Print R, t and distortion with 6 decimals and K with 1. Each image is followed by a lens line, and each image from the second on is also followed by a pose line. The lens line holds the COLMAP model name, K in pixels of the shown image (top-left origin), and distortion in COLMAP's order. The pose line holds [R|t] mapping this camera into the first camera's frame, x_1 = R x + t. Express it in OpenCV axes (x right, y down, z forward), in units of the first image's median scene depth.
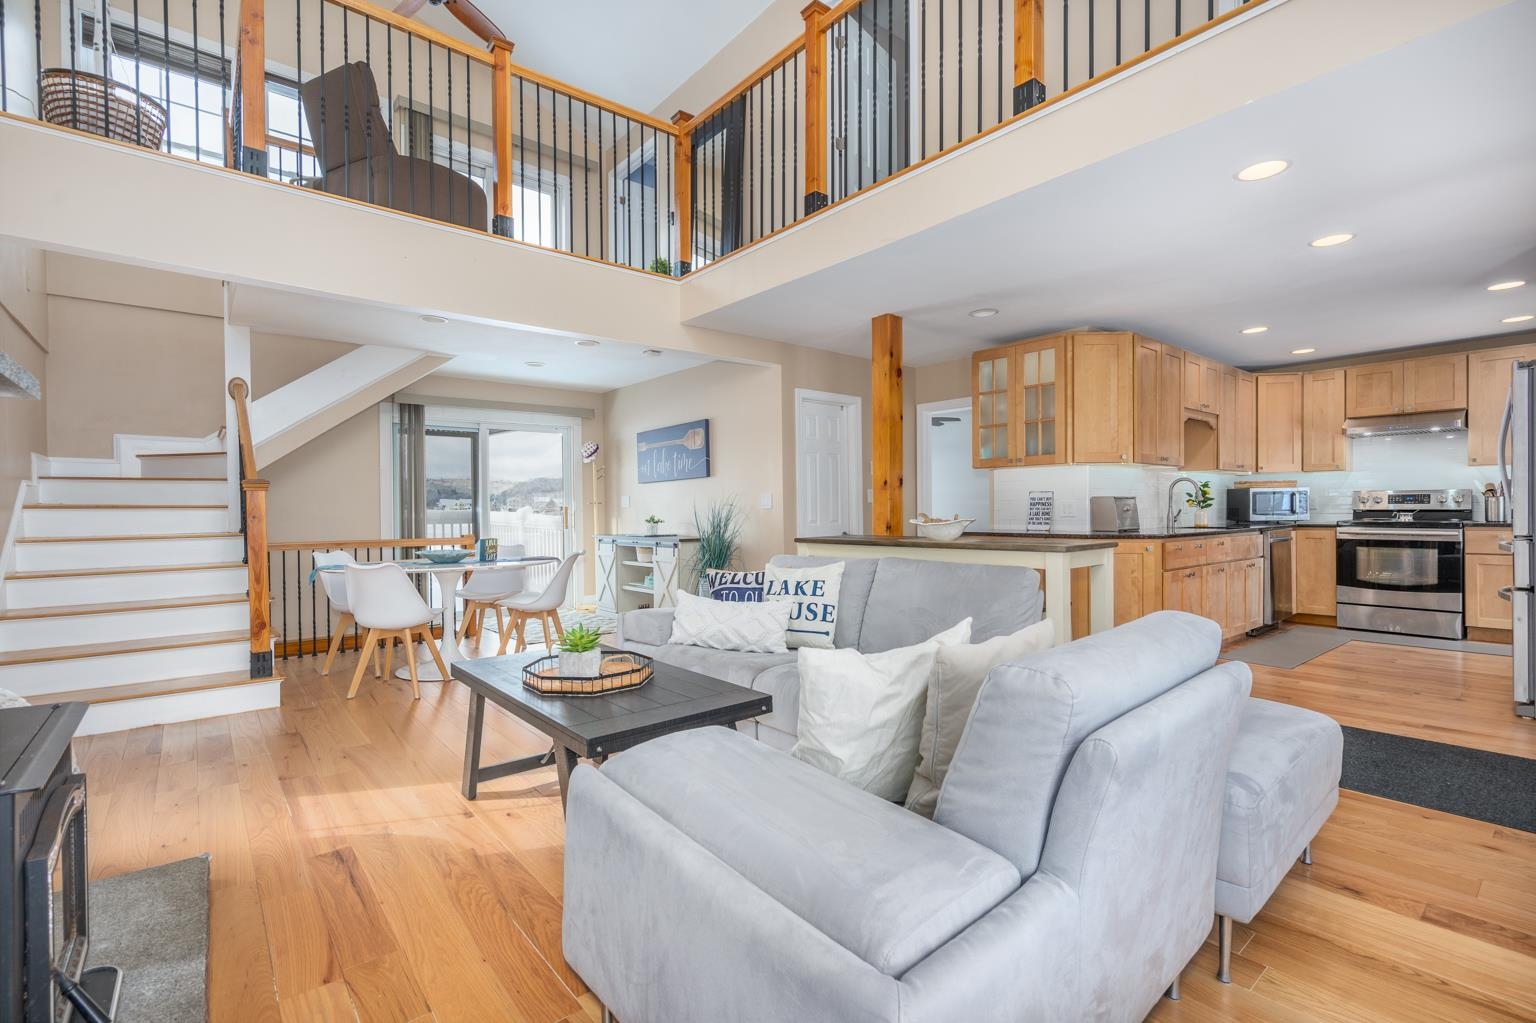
lens RADIAL K [[693.0, 0, 760.0], [0, 693.0, 515.1], [0, 0, 1]] dist [-0.002548, -0.000108]
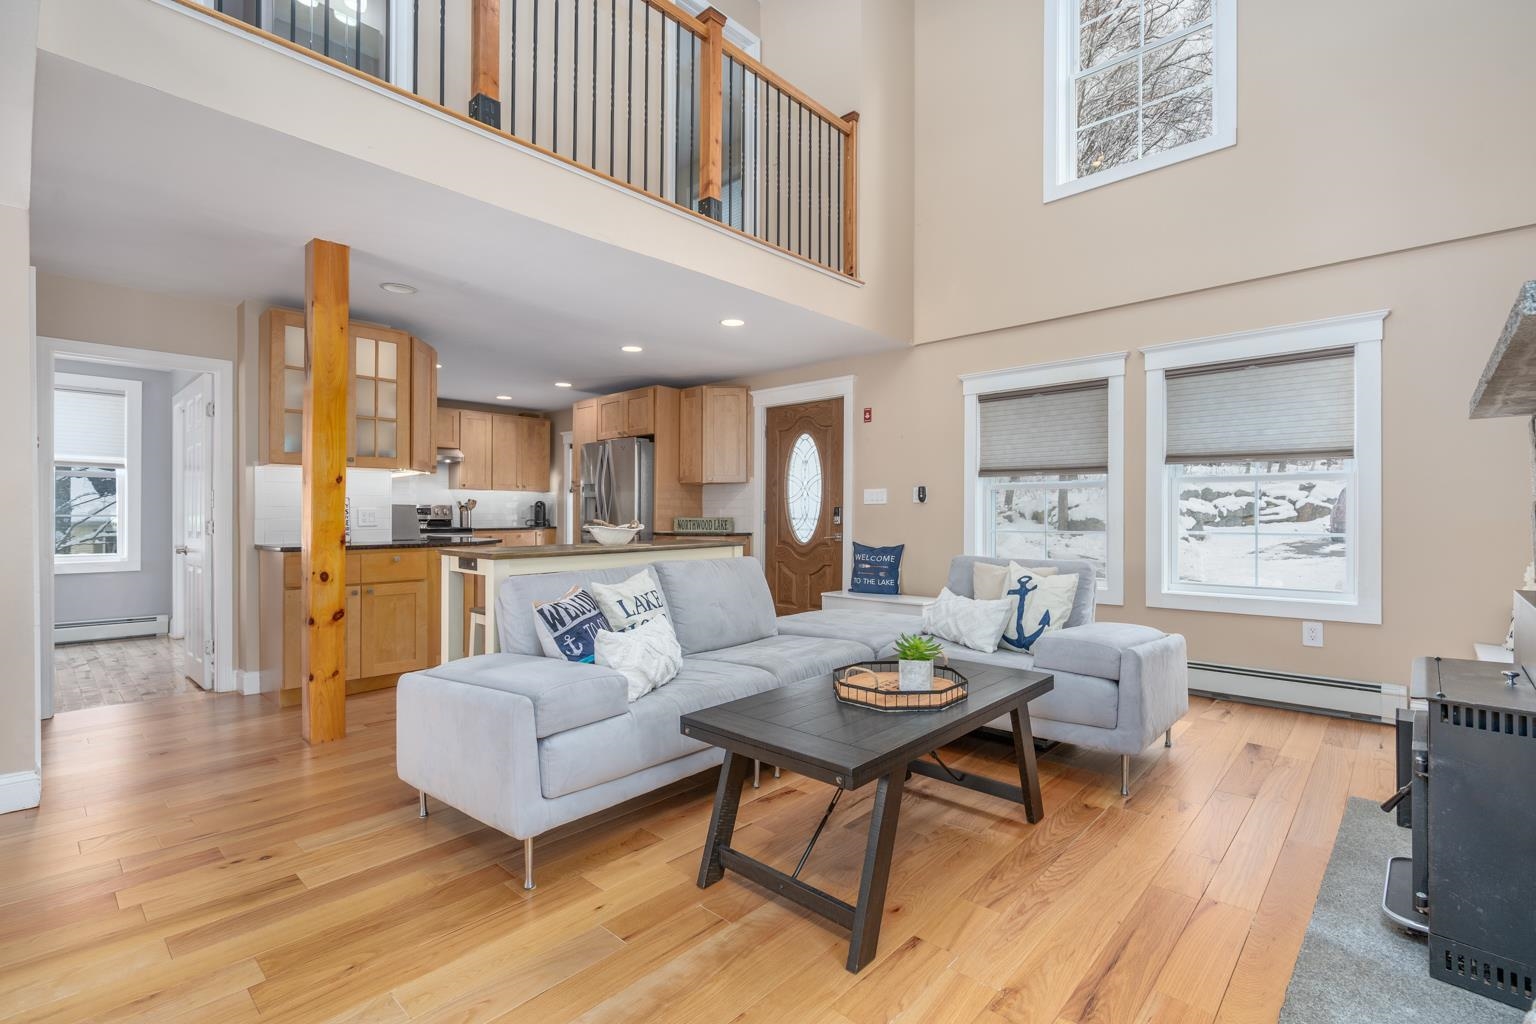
lens RADIAL K [[700.9, 0, 768.0], [0, 700.9, 512.0], [0, 0, 1]] dist [-0.000857, 0.000518]
pose [[-0.136162, 0.013139, 0.990599, -0.477828], [0.012247, 0.999858, -0.011578, 0.001576], [-0.990611, 0.010556, -0.136304, 0.532441]]
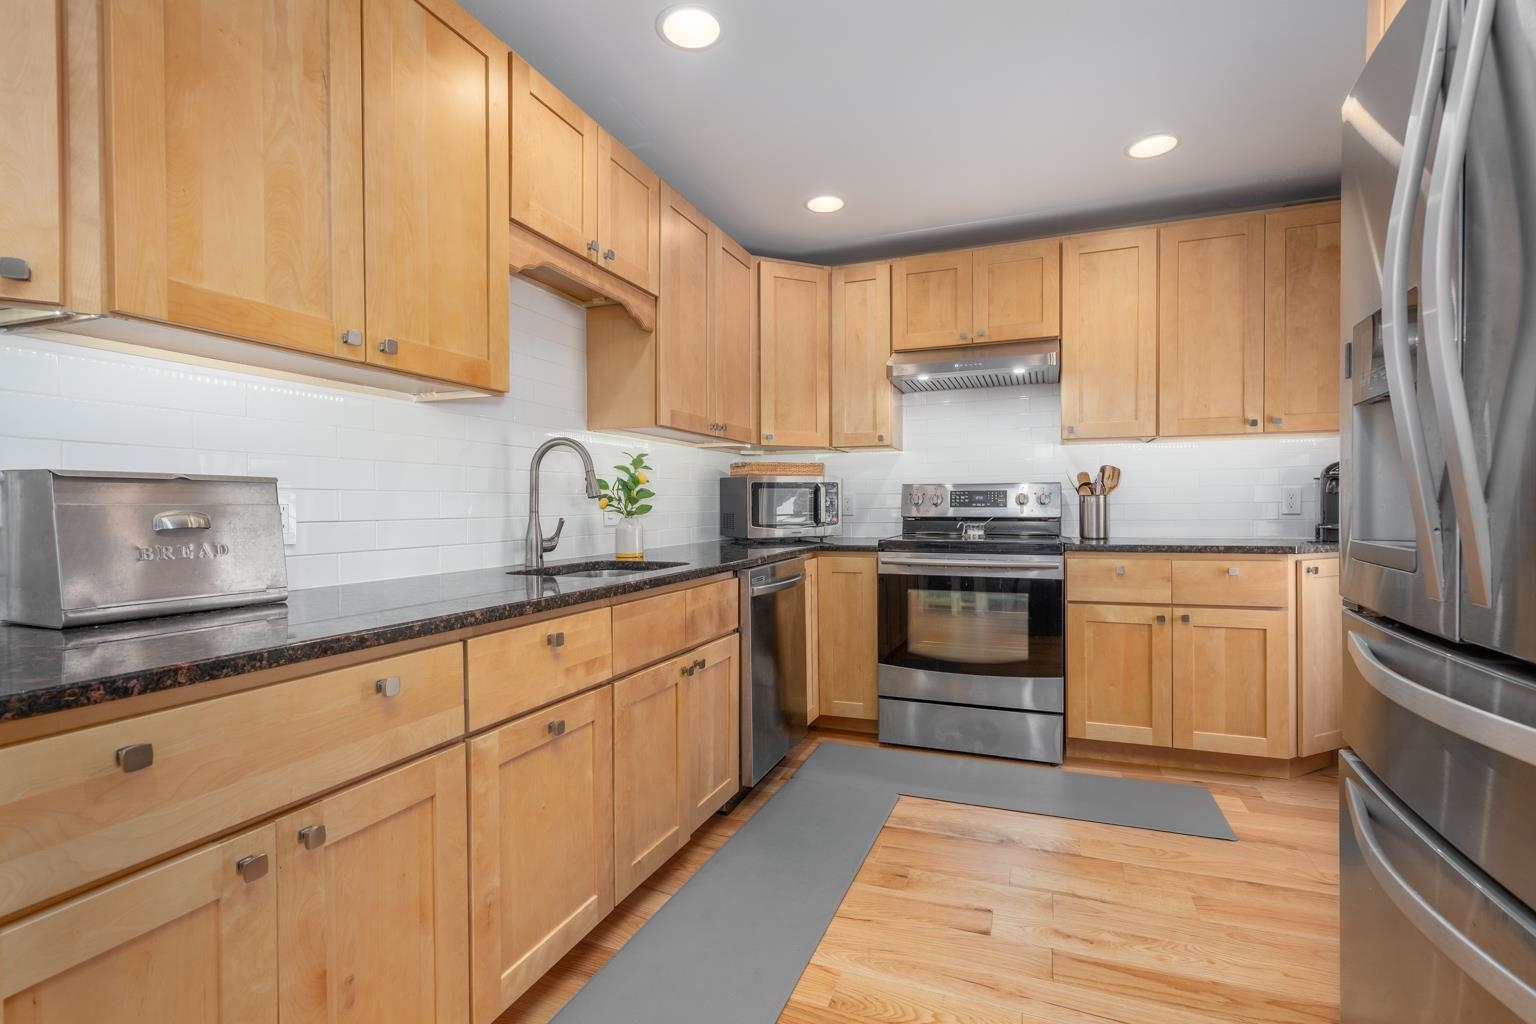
lens RADIAL K [[701.5, 0, 766.1], [0, 701.5, 515.7], [0, 0, 1]] dist [-0.001256, 0.000004]
pose [[0.870372, -0.002596, 0.492387, 0.505135], [0.003096, 0.999995, -0.000200, -0.009803], [-0.492384, 0.001698, 0.870376, 0.587697]]
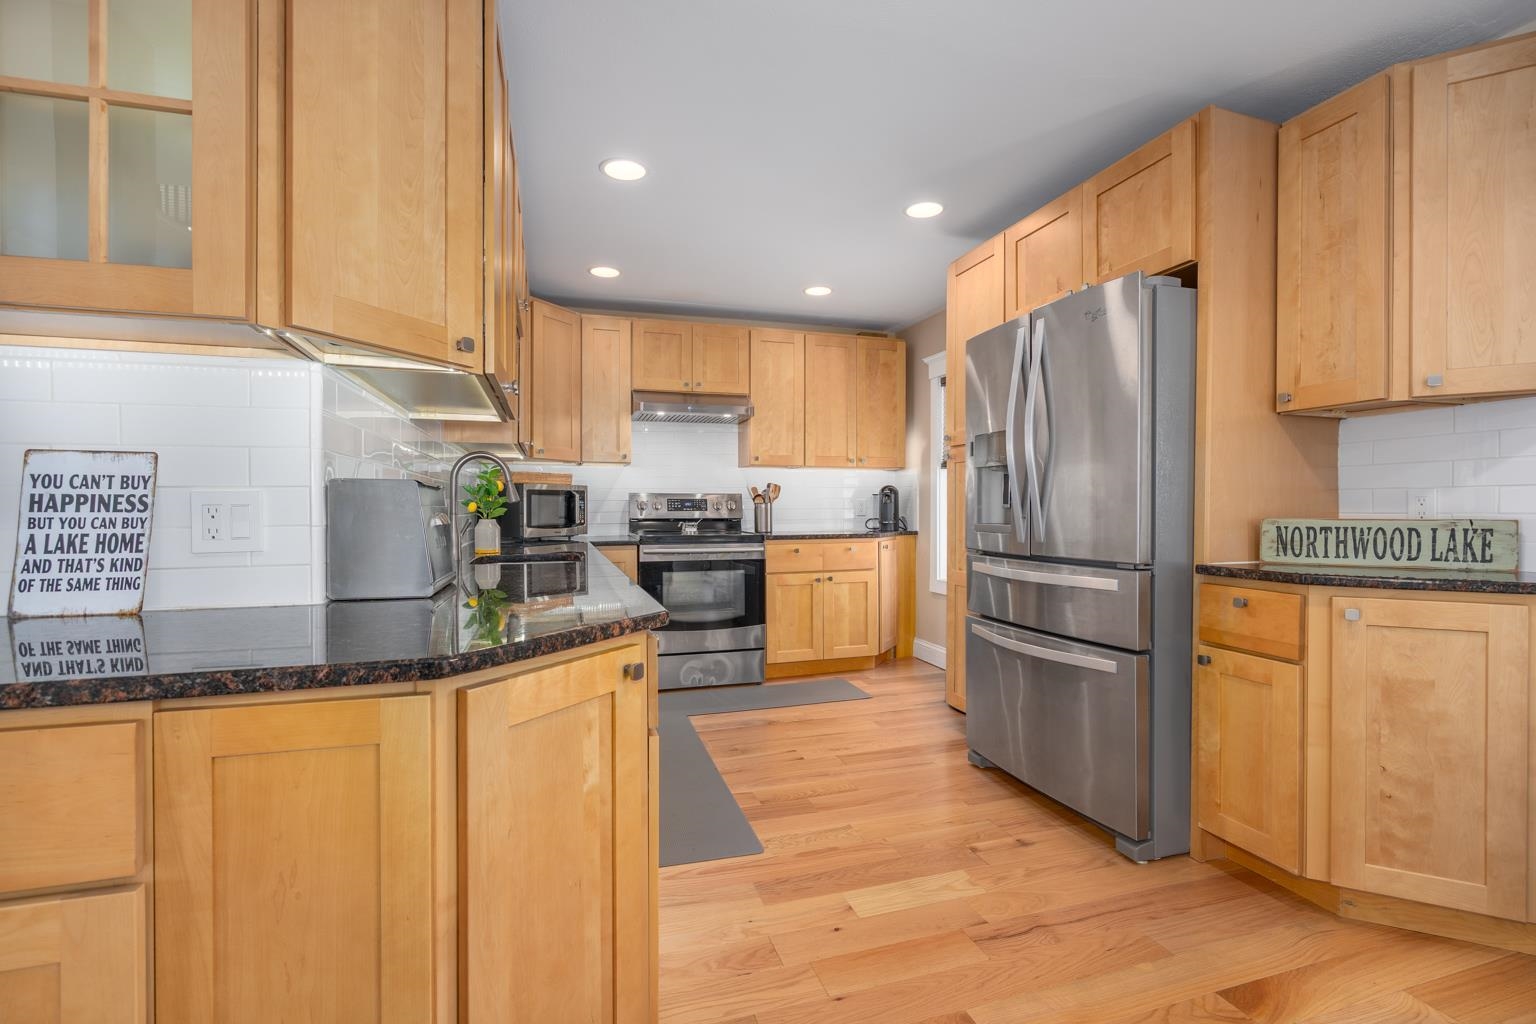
lens RADIAL K [[700.9, 0, 768.0], [0, 700.9, 512.0], [0, 0, 1]] dist [-0.000857, 0.000518]
pose [[0.373370, 0.004213, 0.927673, 0.244886], [0.009760, 0.999917, -0.008469, -0.007766], [-0.927631, 0.012216, 0.373298, 0.632344]]
